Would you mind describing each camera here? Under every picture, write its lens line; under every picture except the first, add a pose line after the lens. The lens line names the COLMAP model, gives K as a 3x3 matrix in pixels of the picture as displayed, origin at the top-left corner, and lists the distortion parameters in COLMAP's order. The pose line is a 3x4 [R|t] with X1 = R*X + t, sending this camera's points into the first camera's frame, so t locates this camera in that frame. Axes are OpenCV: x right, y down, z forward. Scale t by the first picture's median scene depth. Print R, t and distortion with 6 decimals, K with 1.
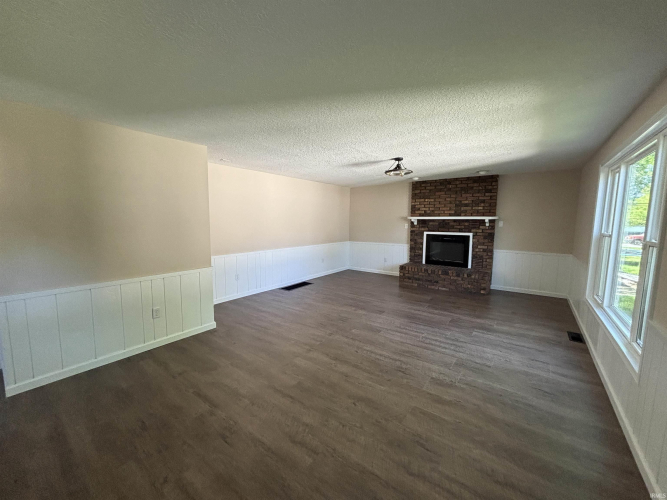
lens RADIAL K [[268.4, 0, 324.3], [0, 268.4, 248.2], [0, 0, 1]] dist [0.001241, 0.000468]
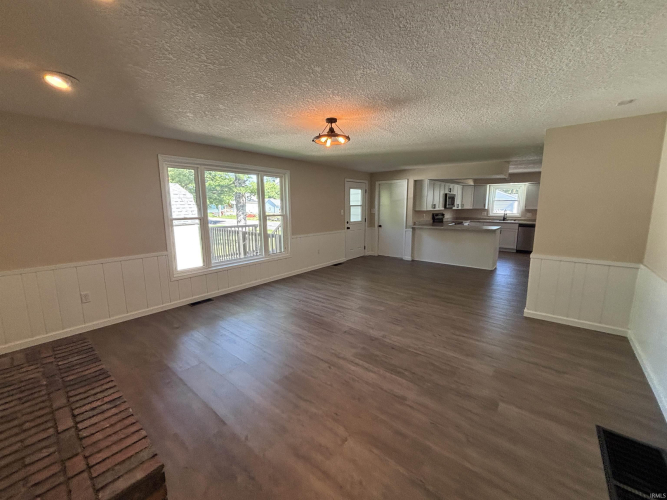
lens RADIAL K [[268.4, 0, 324.0], [0, 268.4, 249.5], [0, 0, 1]] dist [0.001241, 0.000468]
pose [[-0.998419, -0.007214, 0.055743, 0.185924], [0.007742, 0.964627, 0.263507, -0.139162], [-0.055672, 0.263522, -0.963046, 1.287032]]
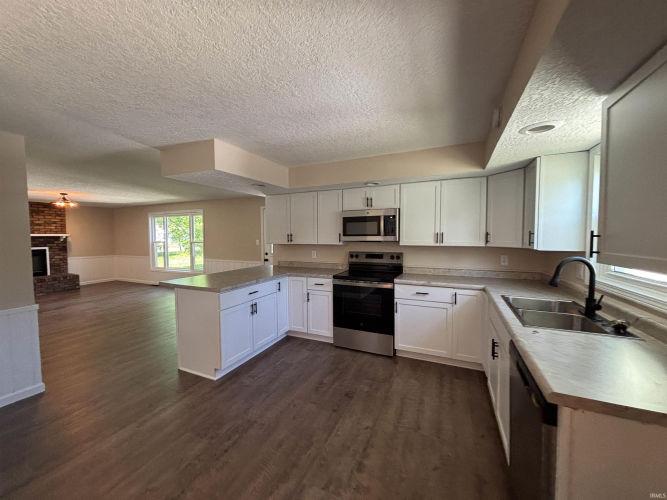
lens RADIAL K [[268.4, 0, 327.1], [0, 268.4, 248.1], [0, 0, 1]] dist [0.001241, 0.000468]
pose [[-0.219586, -0.050020, 0.974310, -1.031818], [0.105291, 0.991636, 0.074639, -0.007592], [-0.969895, 0.118975, -0.212483, -0.005433]]
